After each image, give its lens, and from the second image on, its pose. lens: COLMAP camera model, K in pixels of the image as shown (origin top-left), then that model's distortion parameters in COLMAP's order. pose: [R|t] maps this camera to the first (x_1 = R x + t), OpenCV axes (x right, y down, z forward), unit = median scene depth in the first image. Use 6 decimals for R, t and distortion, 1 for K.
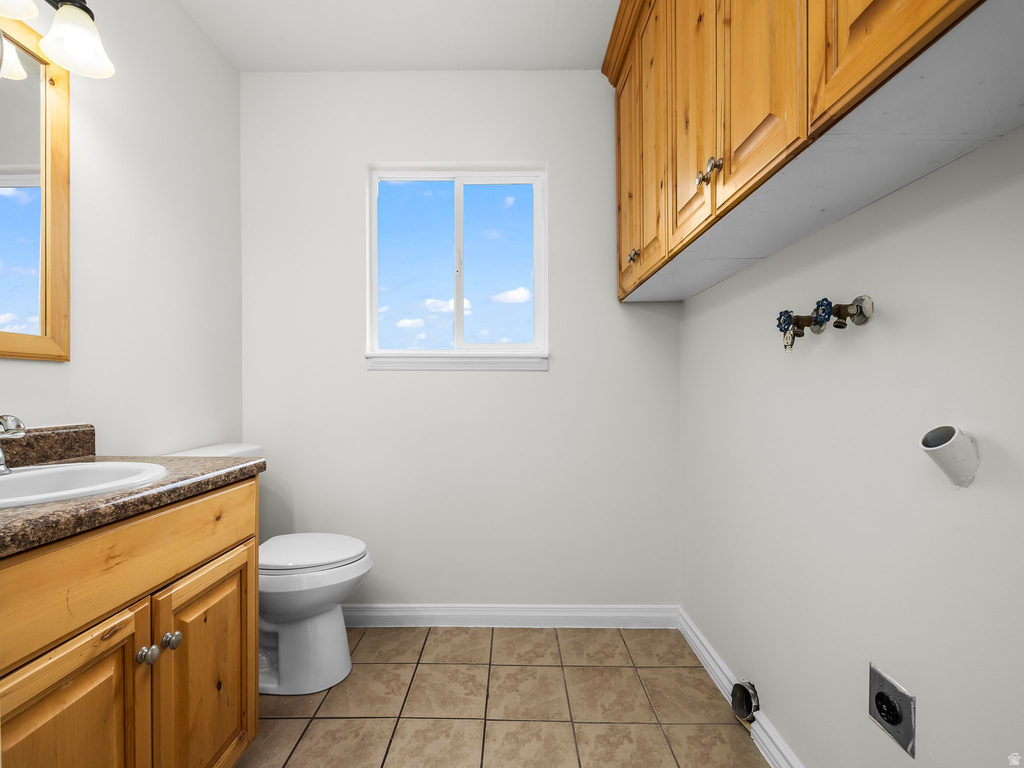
lens RADIAL K [[433.2, 0, 511.9], [0, 433.2, 391.6], [0, 0, 1]] dist [-0.000572, -0.000465]
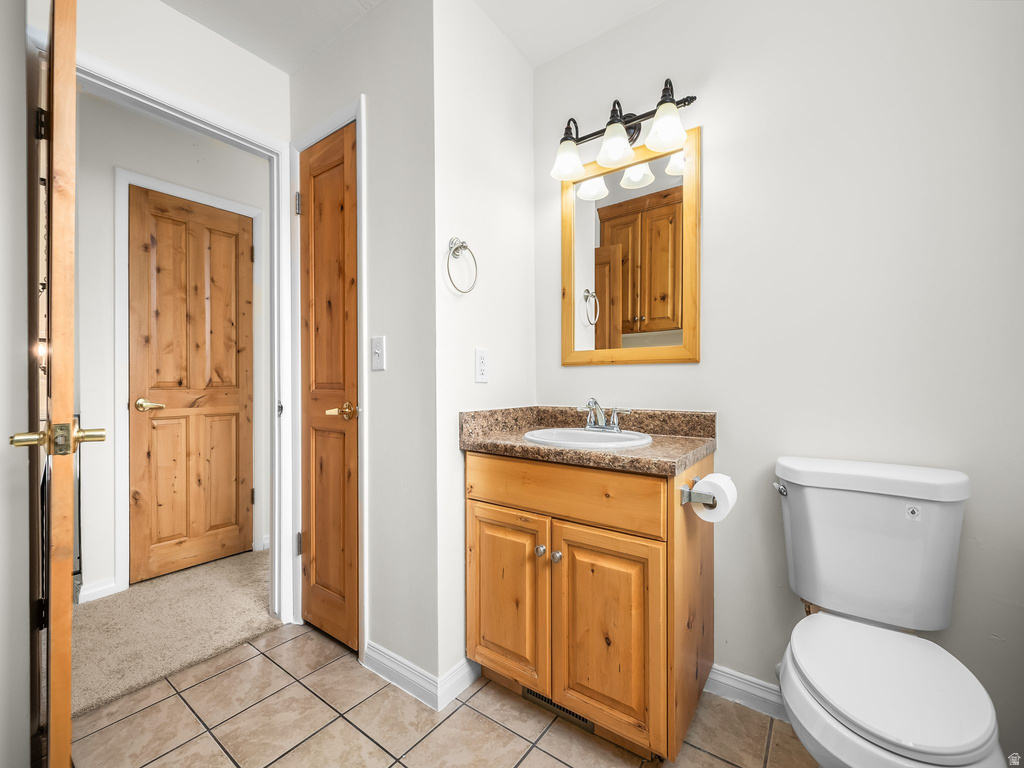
lens RADIAL K [[433.2, 0, 516.8], [0, 433.2, 378.9], [0, 0, 1]] dist [-0.000572, -0.000465]
pose [[-0.577838, -0.004531, -0.816139, 0.431661], [-0.005845, 0.999982, -0.001413, -0.018479], [0.816131, 0.003954, -0.577854, 1.536289]]
